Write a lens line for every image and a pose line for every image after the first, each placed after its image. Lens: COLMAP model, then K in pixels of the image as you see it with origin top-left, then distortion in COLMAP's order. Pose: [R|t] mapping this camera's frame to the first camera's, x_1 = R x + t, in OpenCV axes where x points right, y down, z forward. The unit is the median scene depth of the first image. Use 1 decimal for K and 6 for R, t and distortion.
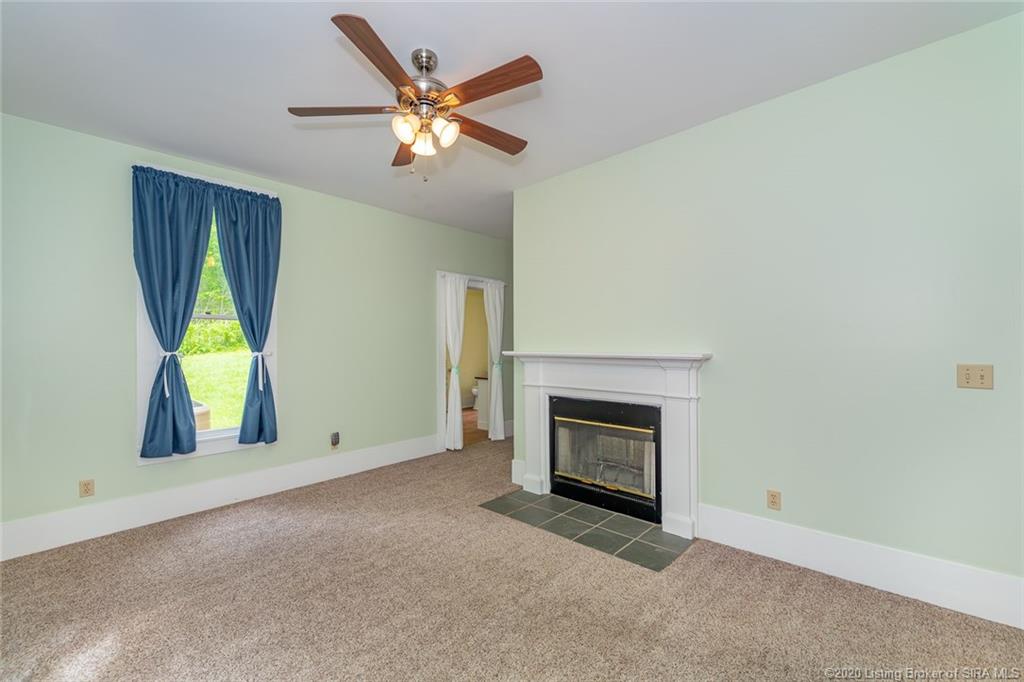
lens RADIAL K [[419.8, 0, 514.4], [0, 419.8, 343.1], [0, 0, 1]] dist [-0.002823, -0.000385]
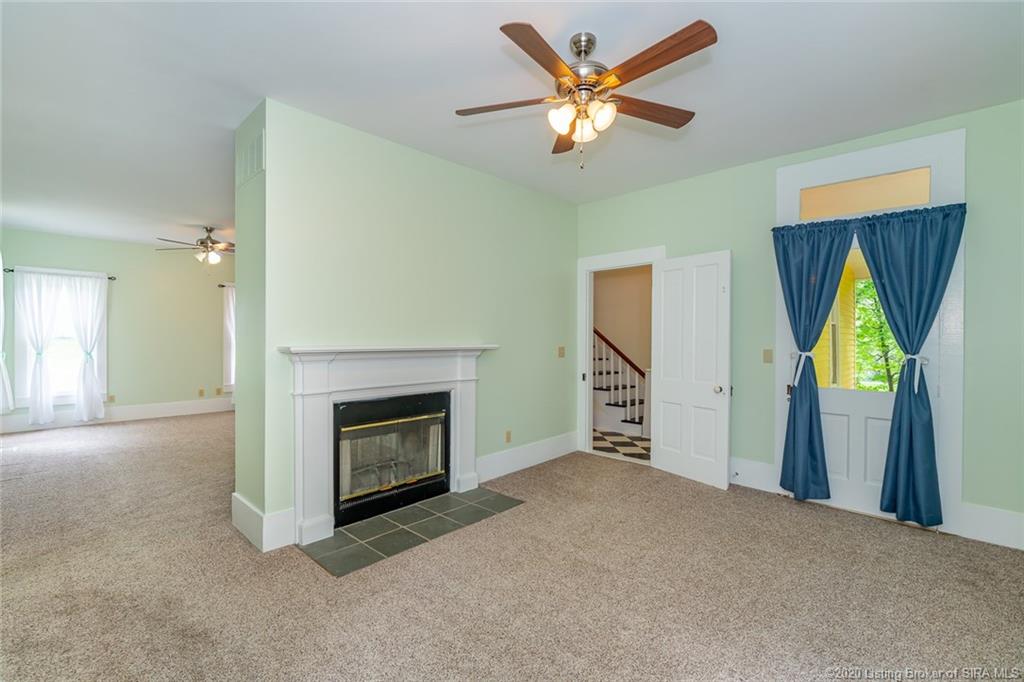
lens RADIAL K [[447.8, 0, 509.8], [0, 447.8, 339.5], [0, 0, 1]] dist [-0.000225, 0.000694]
pose [[0.018776, 0.001471, 0.999823, -0.858604], [-0.007715, 0.999969, -0.001327, 0.007565], [-0.999794, -0.007688, 0.018787, 0.774160]]
